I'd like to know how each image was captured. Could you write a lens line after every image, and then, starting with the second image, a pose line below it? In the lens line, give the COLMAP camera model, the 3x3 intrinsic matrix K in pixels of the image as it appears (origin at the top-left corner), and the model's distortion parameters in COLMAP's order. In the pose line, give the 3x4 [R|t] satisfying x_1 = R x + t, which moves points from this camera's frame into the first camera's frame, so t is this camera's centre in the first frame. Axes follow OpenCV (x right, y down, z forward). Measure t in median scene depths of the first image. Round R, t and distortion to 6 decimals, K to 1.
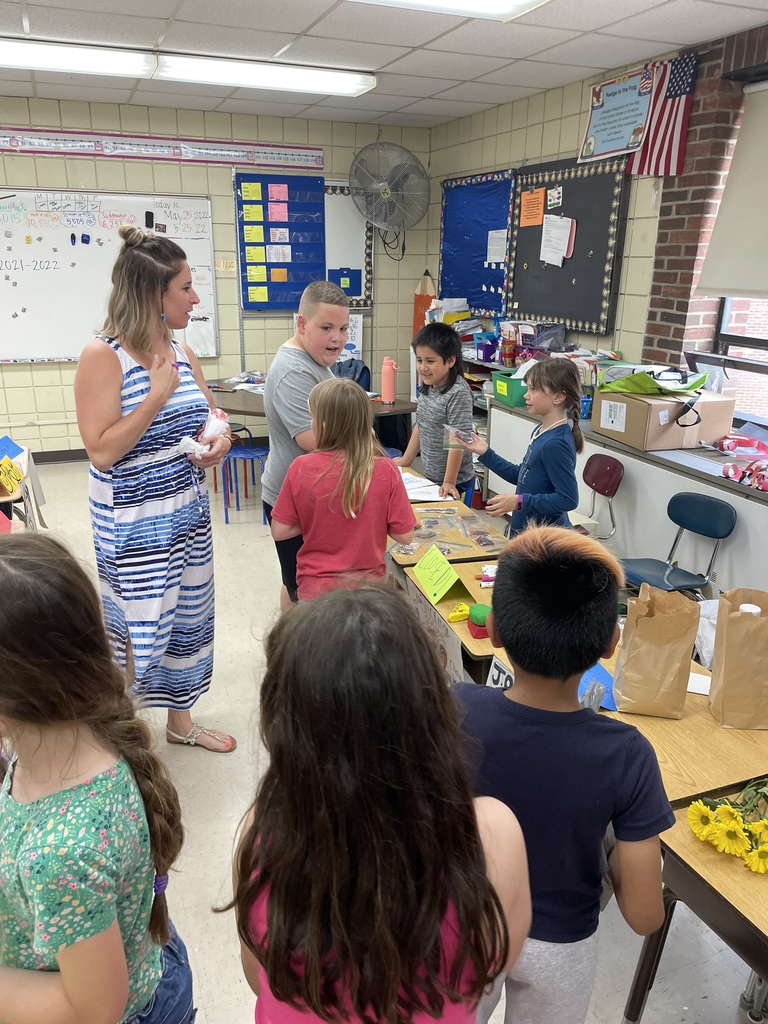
lens RADIAL K [[774.4, 0, 382.7], [0, 774.4, 511.8], [0, 0, 1]] dist [0.005067, -0.023666]
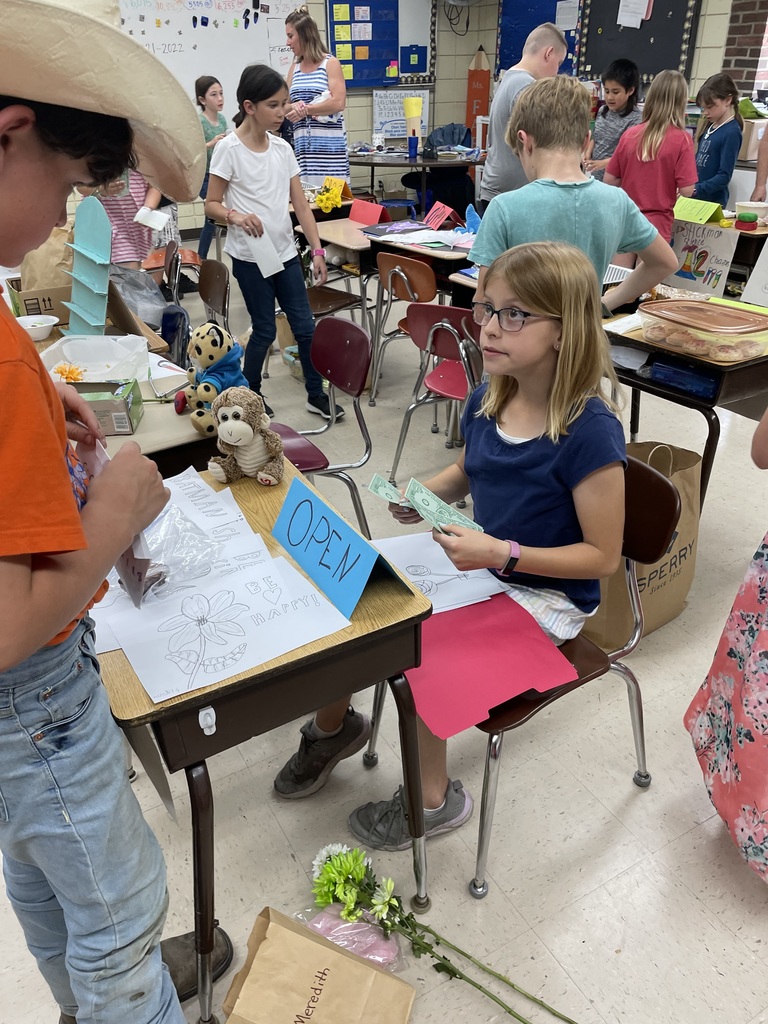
lens RADIAL K [[774.4, 0, 384.7], [0, 774.4, 513.2], [0, 0, 1]] dist [0.005067, -0.023666]
pose [[0.988827, -0.103750, 0.107034, -0.327253], [0.079359, 0.974221, 0.211177, 0.122194], [-0.126184, -0.200324, 0.971570, -0.250266]]
